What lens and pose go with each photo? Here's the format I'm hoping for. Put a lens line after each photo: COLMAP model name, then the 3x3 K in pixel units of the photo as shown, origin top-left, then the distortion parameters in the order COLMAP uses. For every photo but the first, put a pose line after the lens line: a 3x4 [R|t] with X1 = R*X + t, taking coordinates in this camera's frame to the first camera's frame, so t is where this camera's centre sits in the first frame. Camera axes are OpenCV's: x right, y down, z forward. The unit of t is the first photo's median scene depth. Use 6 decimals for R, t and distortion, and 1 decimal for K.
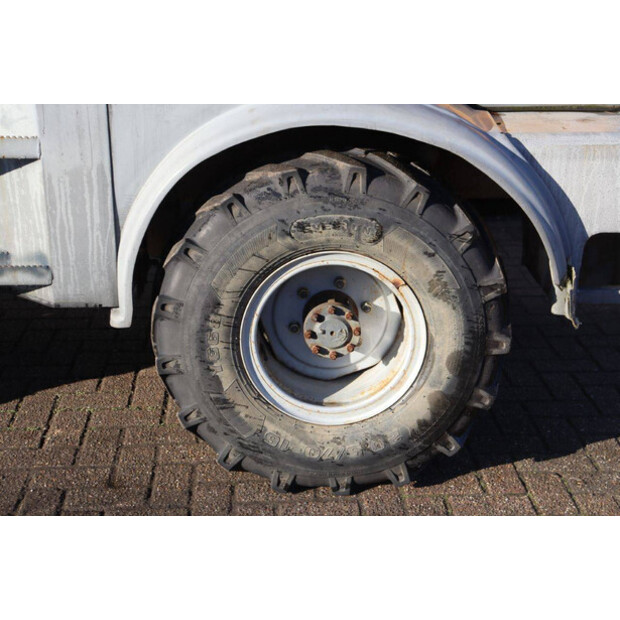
lens RADIAL K [[1000.8, 0, 311.9], [0, 1000.8, 311.8], [0, 0, 1]] dist [0.191865, 0.000000]
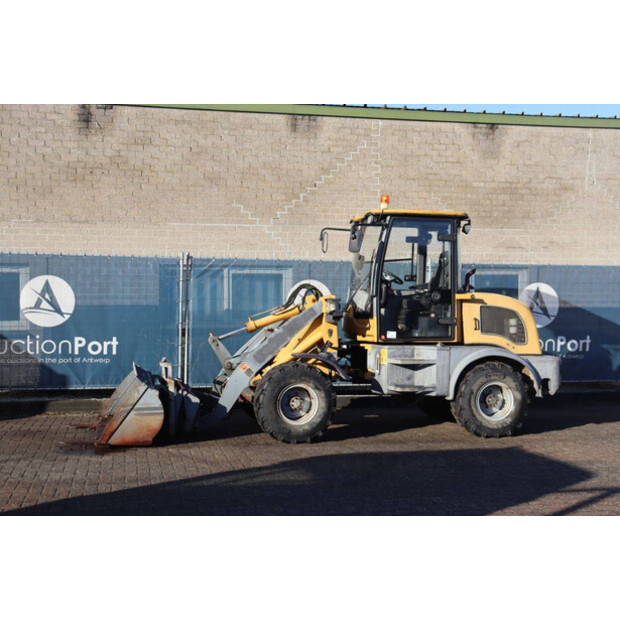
lens RADIAL K [[811.8, 0, 315.9], [0, 811.8, 314.1], [0, 0, 1]] dist [0.029723, 0.000000]
pose [[0.983335, -0.000746, 0.181804, -1.490553], [0.059020, 0.947142, -0.315340, 0.792174], [-0.171959, 0.320815, 0.931401, -2.522986]]
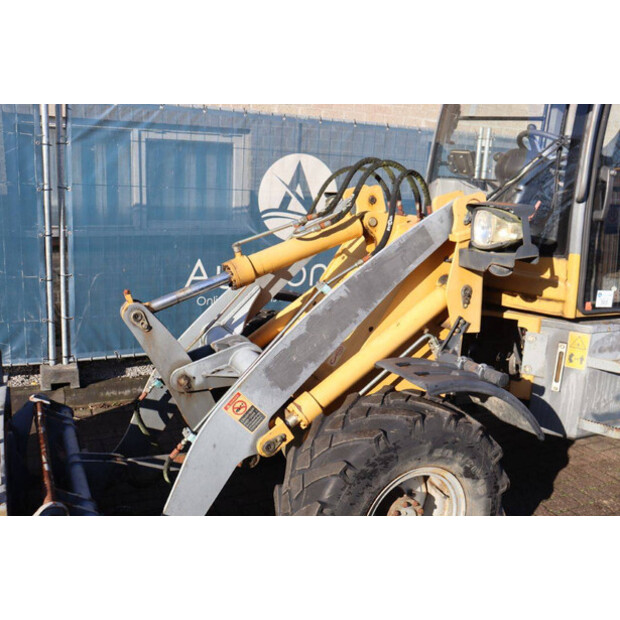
lens RADIAL K [[611.4, 0, 316.5], [0, 611.4, 307.6], [0, 0, 1]] dist [-0.076150, 0.000000]
pose [[0.918827, -0.045446, 0.392035, -1.385950], [0.098648, 0.988263, -0.116642, -0.194043], [-0.382133, 0.145848, 0.912526, 0.154698]]
